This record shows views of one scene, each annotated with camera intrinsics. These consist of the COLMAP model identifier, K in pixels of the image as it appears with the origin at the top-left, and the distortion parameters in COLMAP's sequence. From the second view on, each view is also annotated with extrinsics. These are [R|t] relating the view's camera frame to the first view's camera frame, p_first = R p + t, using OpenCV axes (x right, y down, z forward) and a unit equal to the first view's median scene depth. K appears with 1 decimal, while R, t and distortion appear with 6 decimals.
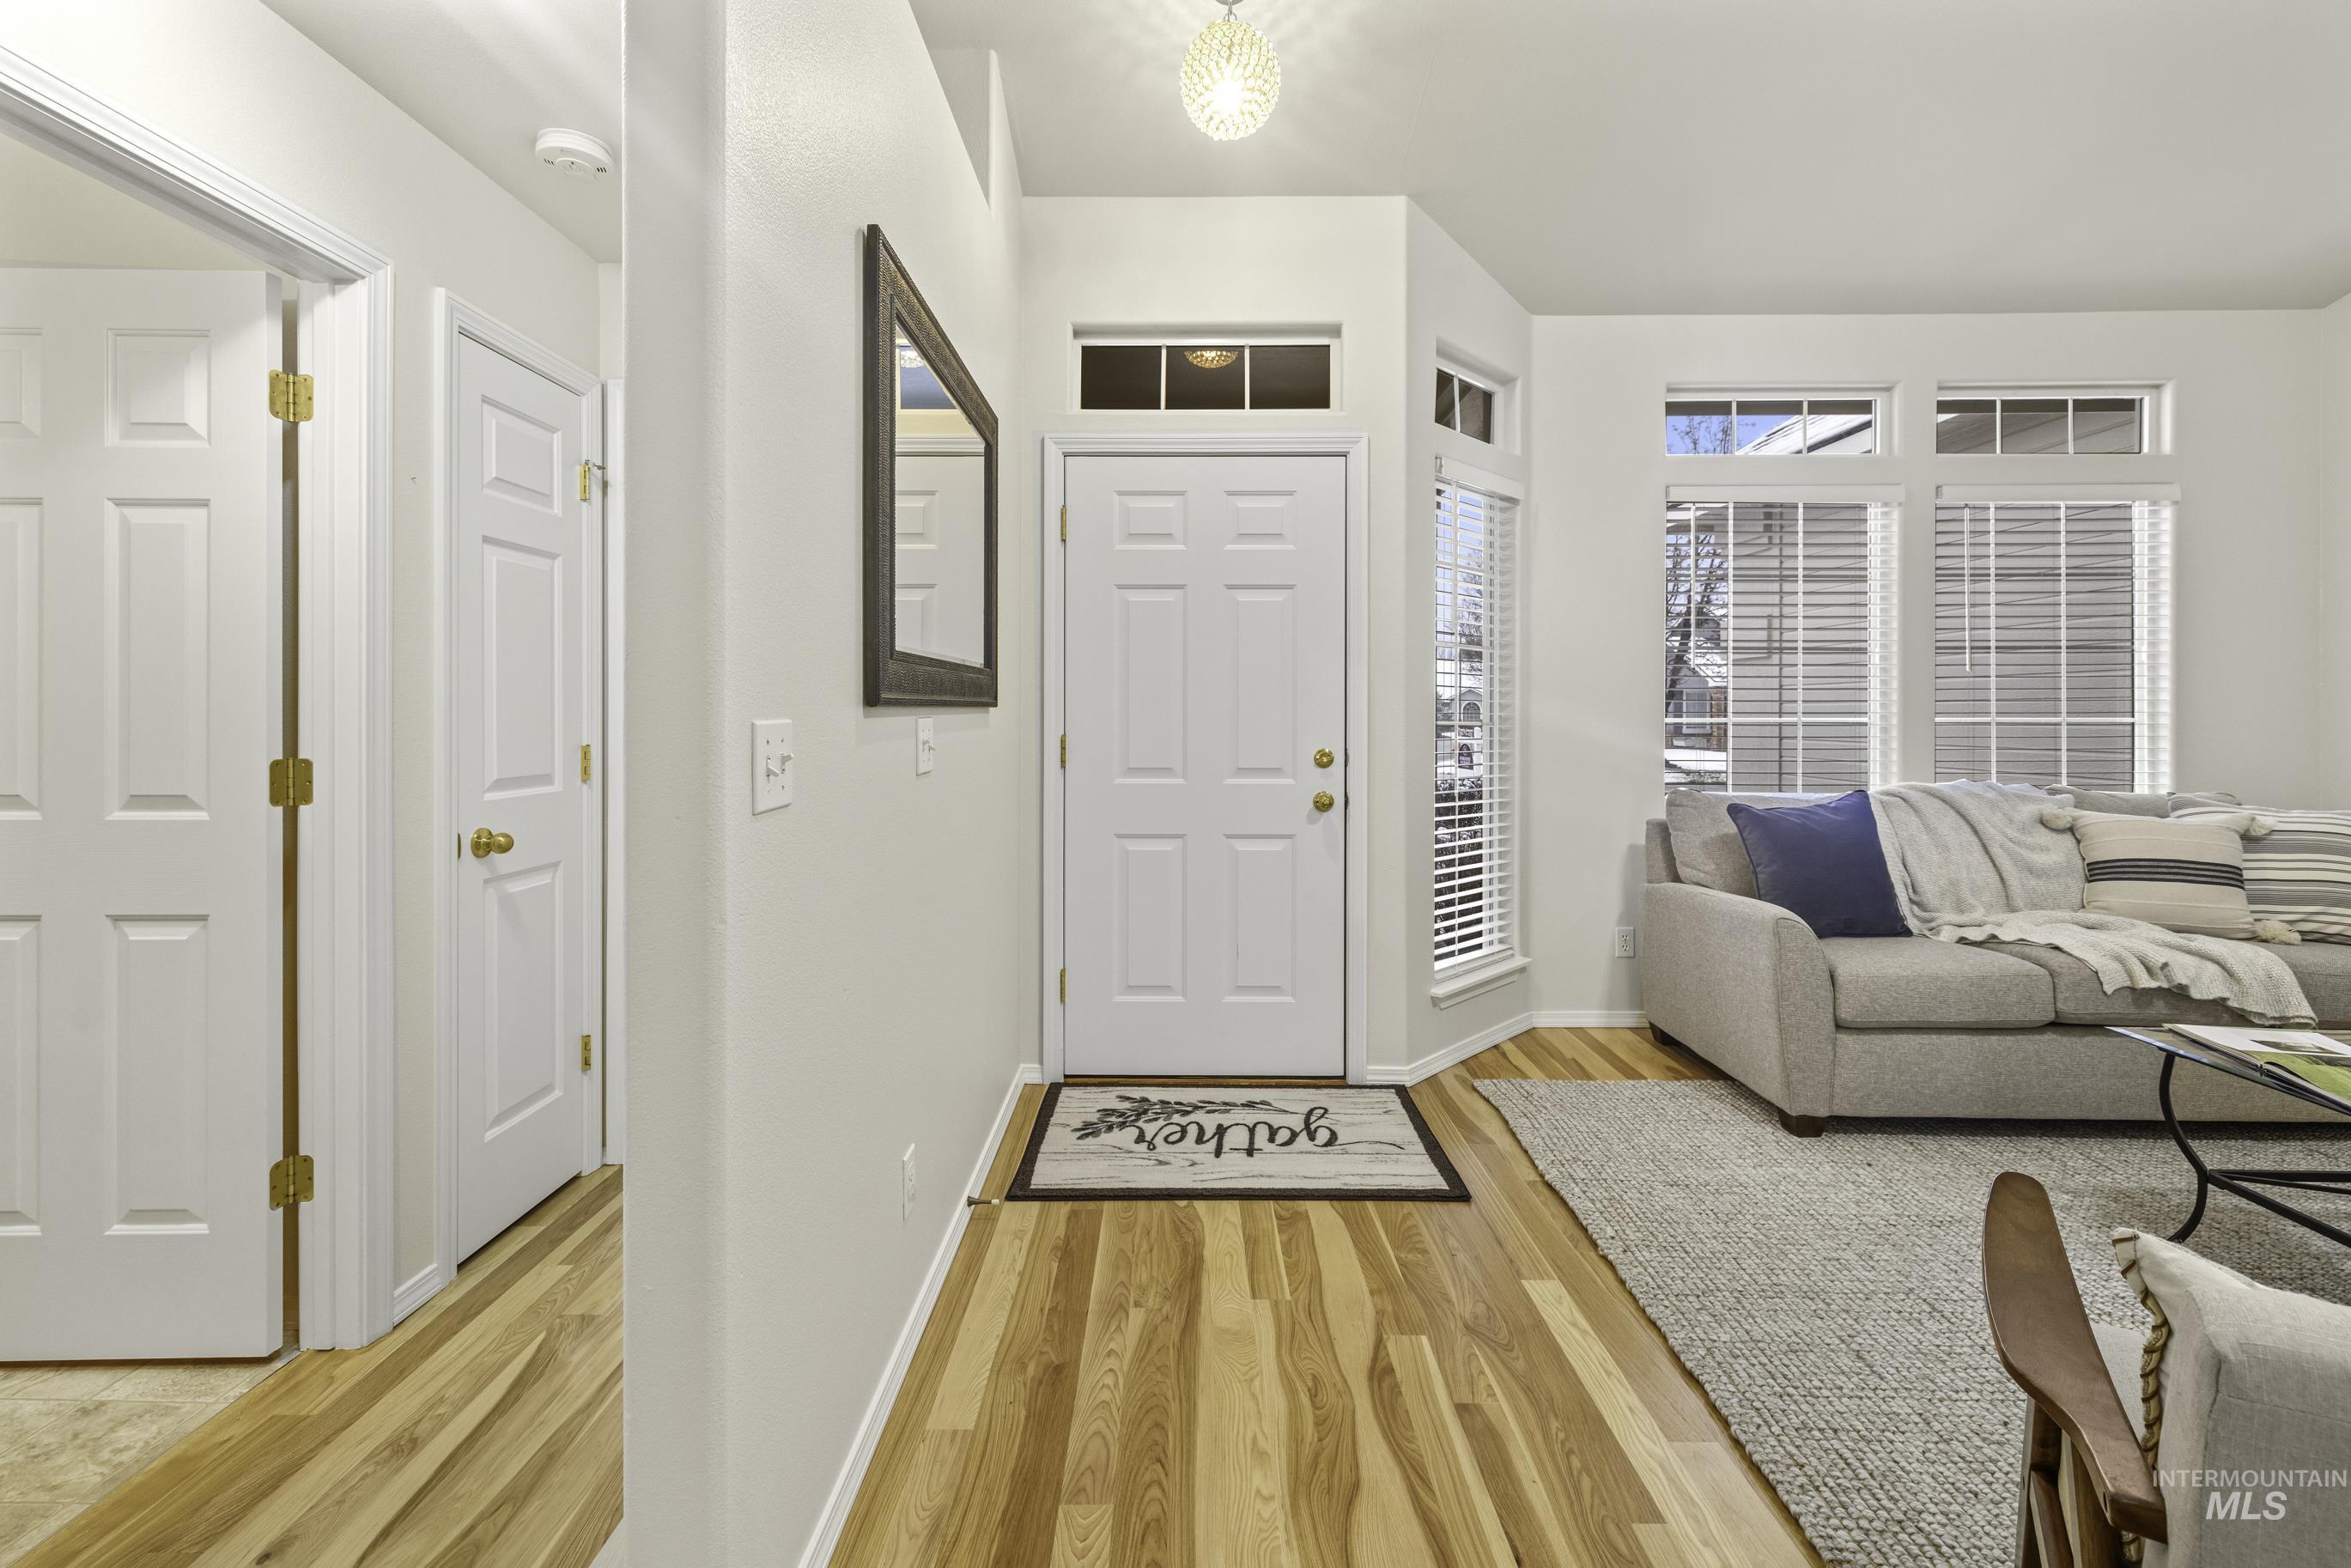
lens RADIAL K [[1027.5, 0, 1173.6], [0, 1027.5, 699.1], [0, 0, 1]] dist [0.000645, 0.000031]
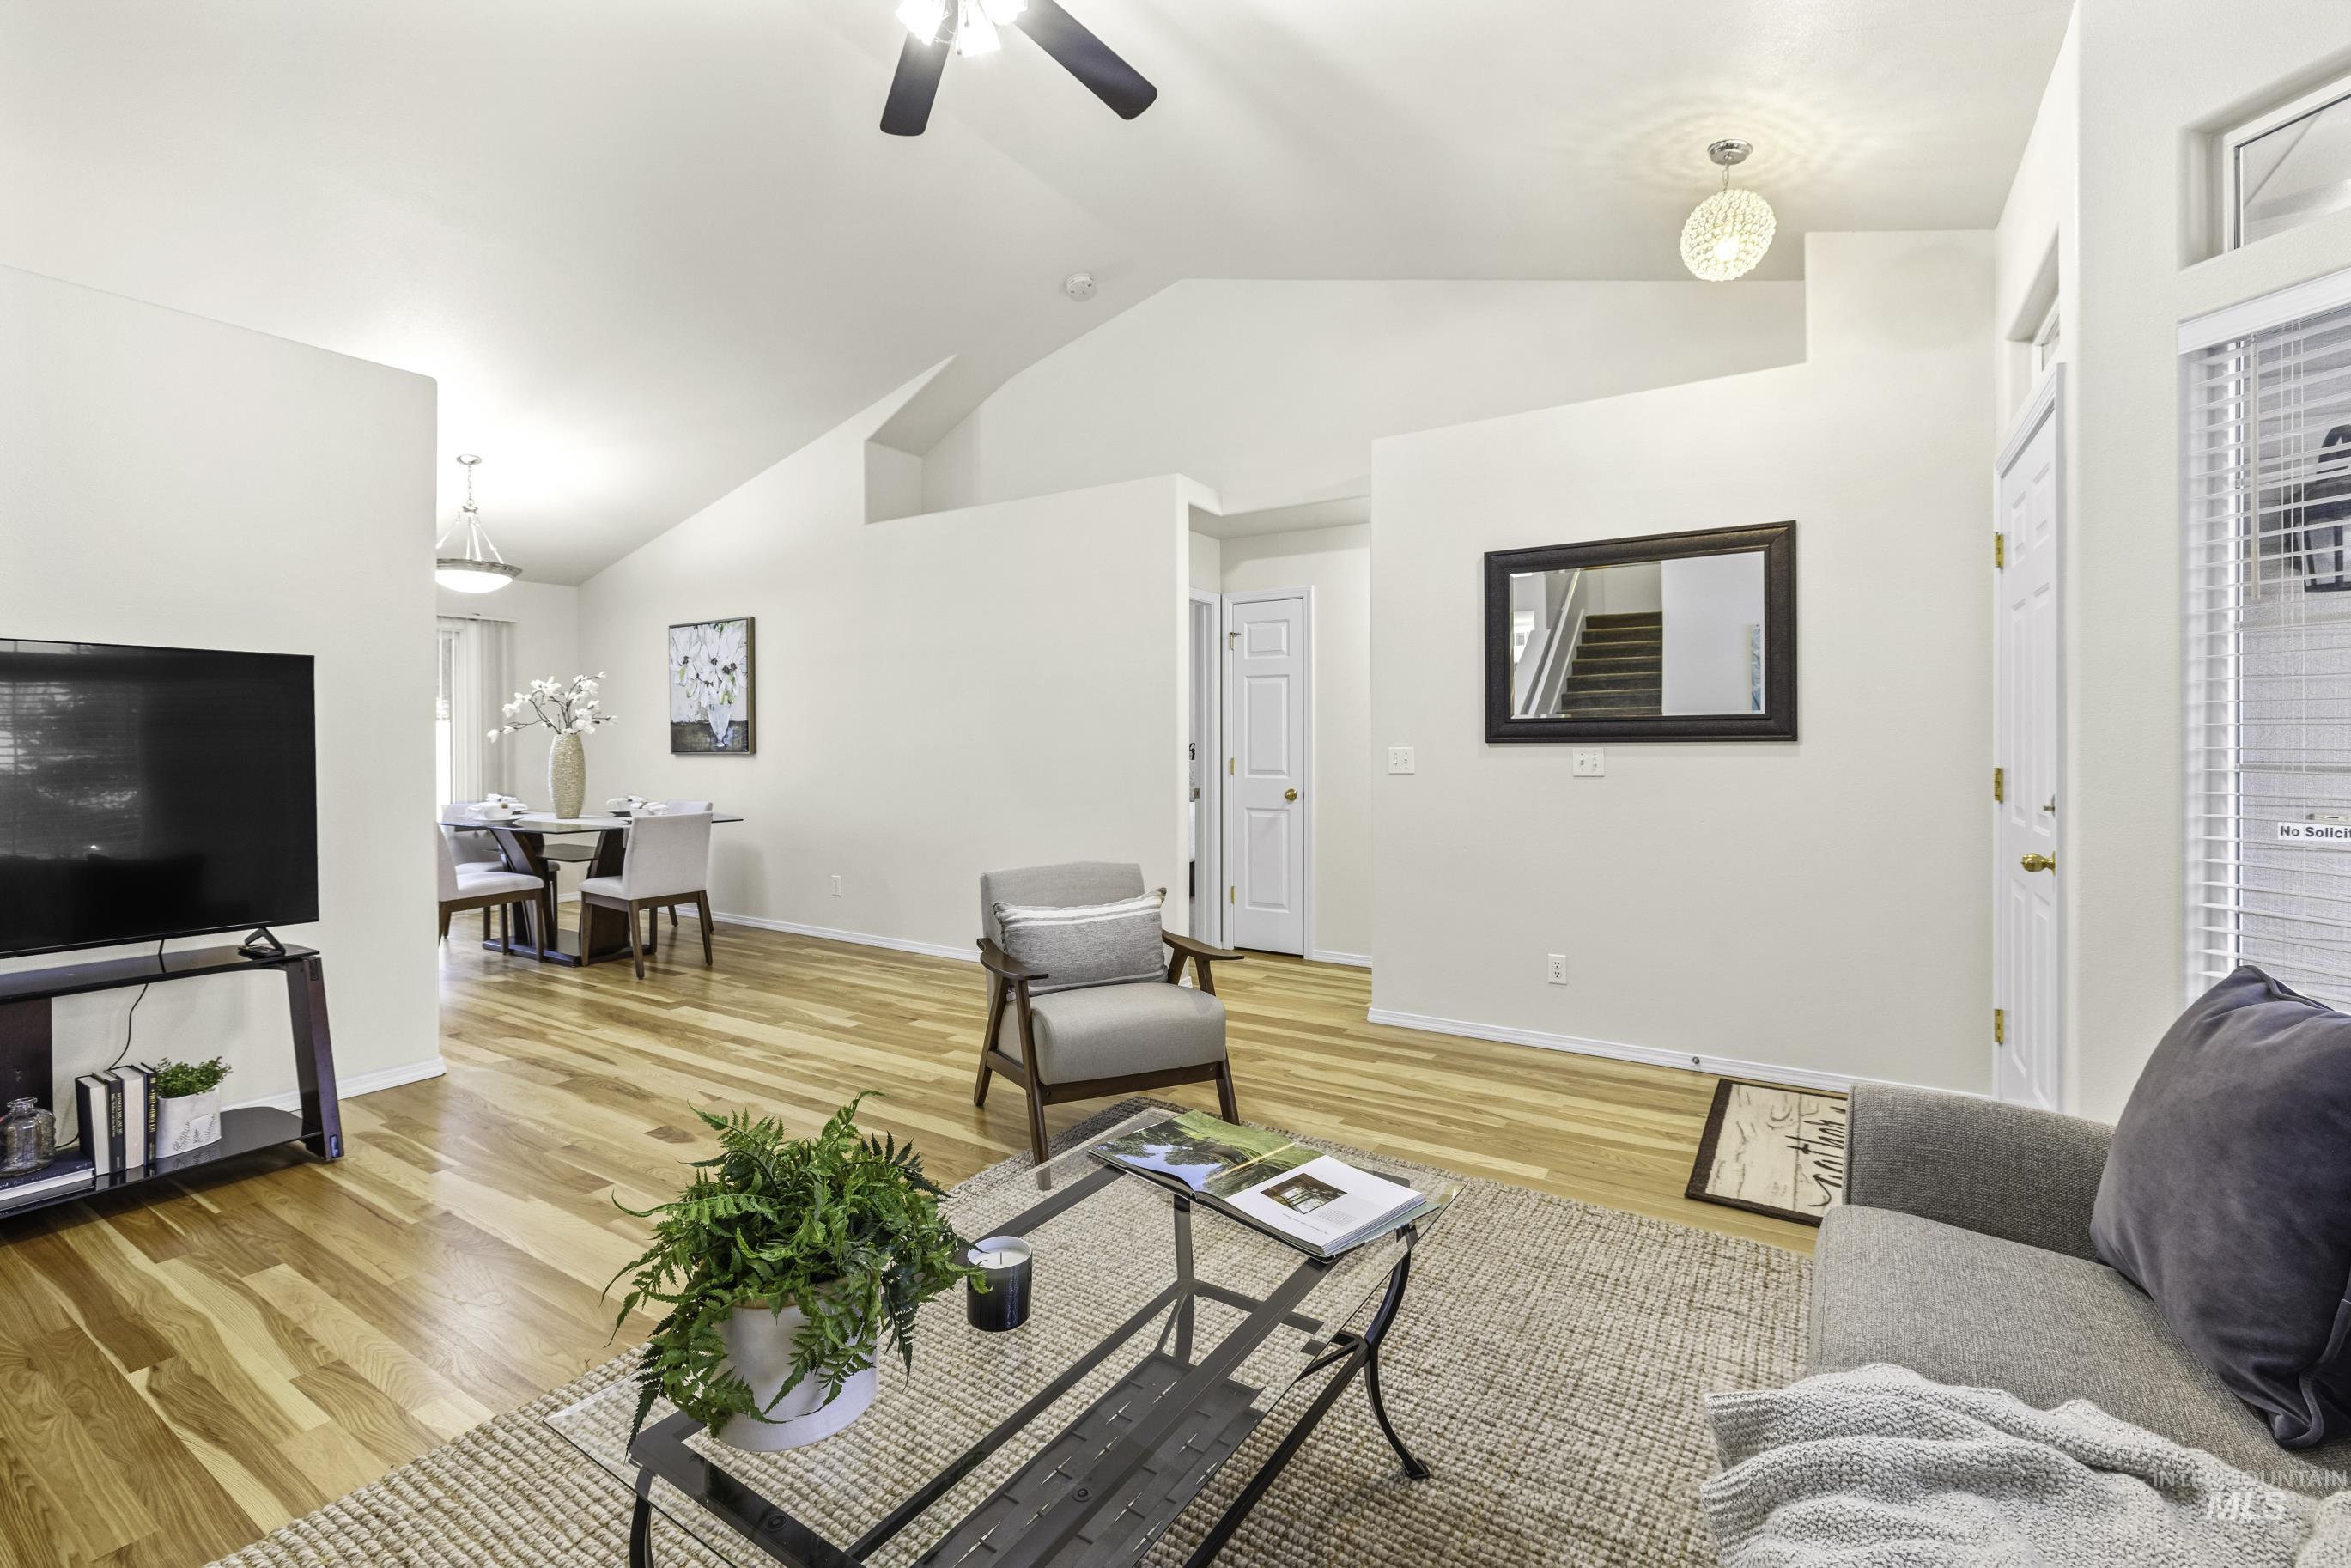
lens RADIAL K [[1027.3, 0, 1169.4], [0, 1027.3, 745.1], [0, 0, 1]] dist [-0.010748, -0.000060]
pose [[-0.531781, -0.004494, -0.846870, 1.252630], [-0.000324, 0.999987, -0.005103, 0.019389], [0.846882, -0.002439, -0.531776, 0.941755]]
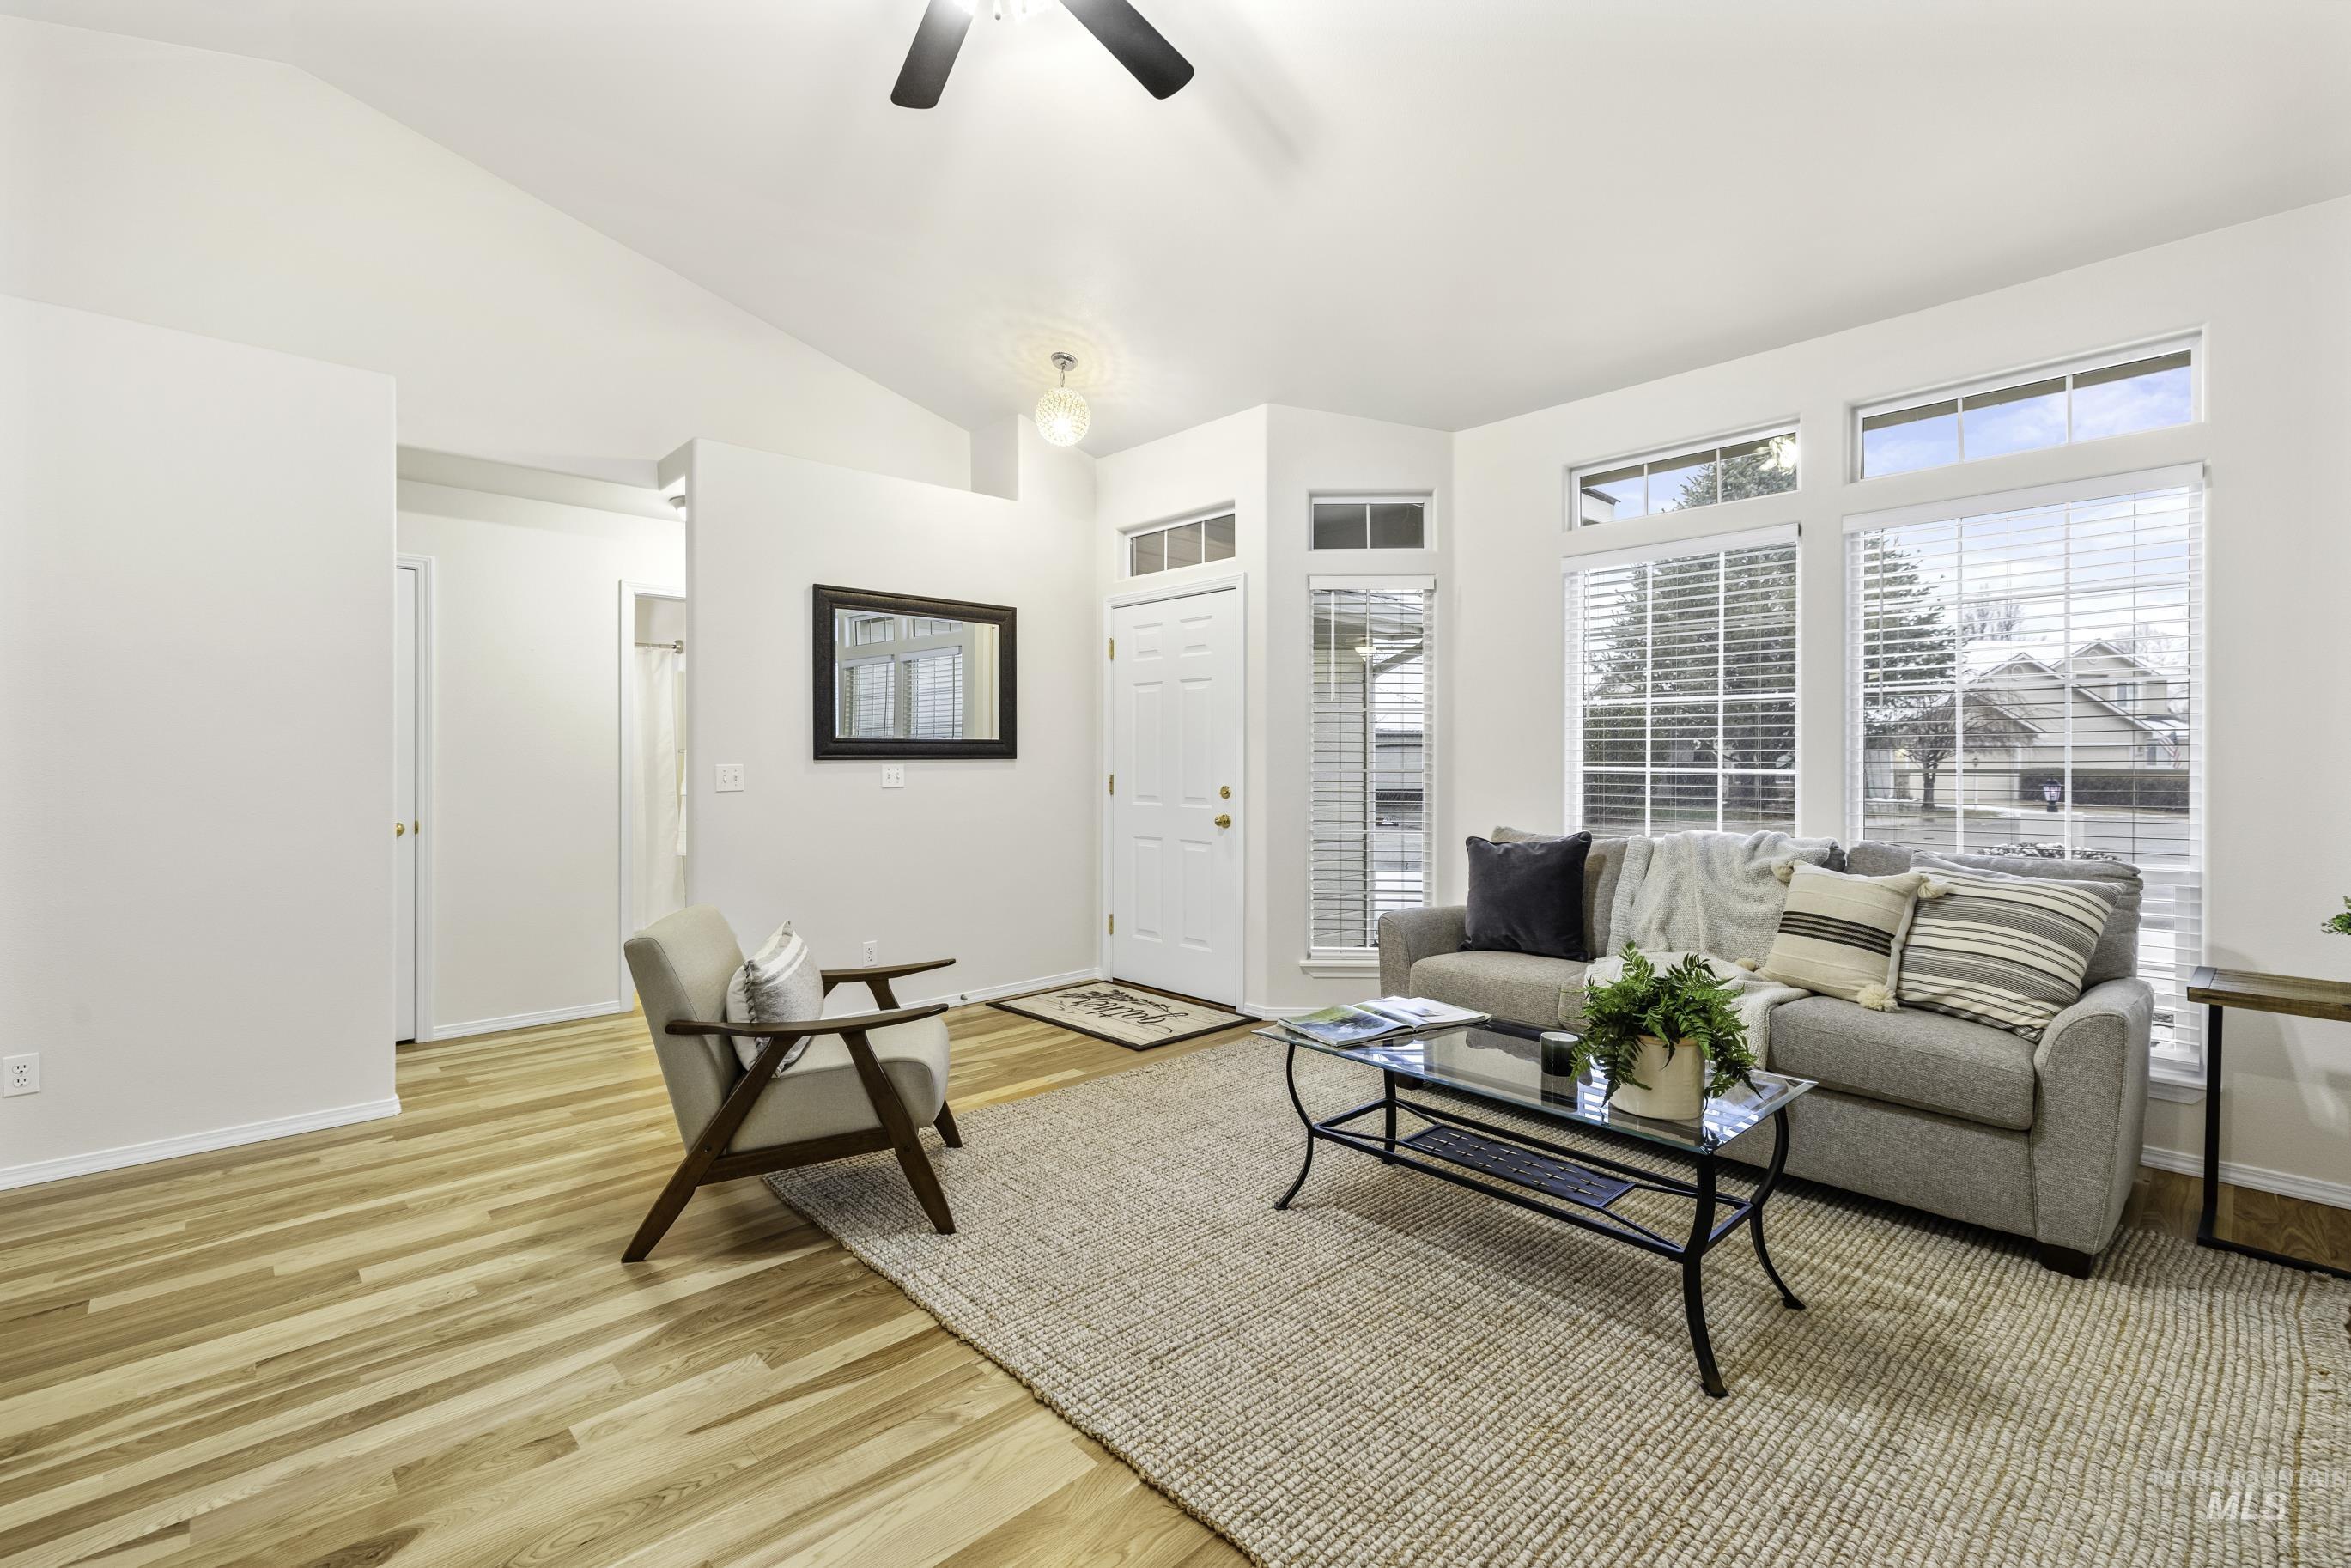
lens RADIAL K [[1012.1, 0, 1173.5], [0, 1012.1, 764.0], [0, 0, 1]] dist [0.000010, -0.000134]
pose [[0.689792, 0.001255, -0.724007, 1.290140], [0.003980, 0.999977, 0.005525, 0.009629], [0.723997, -0.006692, 0.689771, -0.080722]]
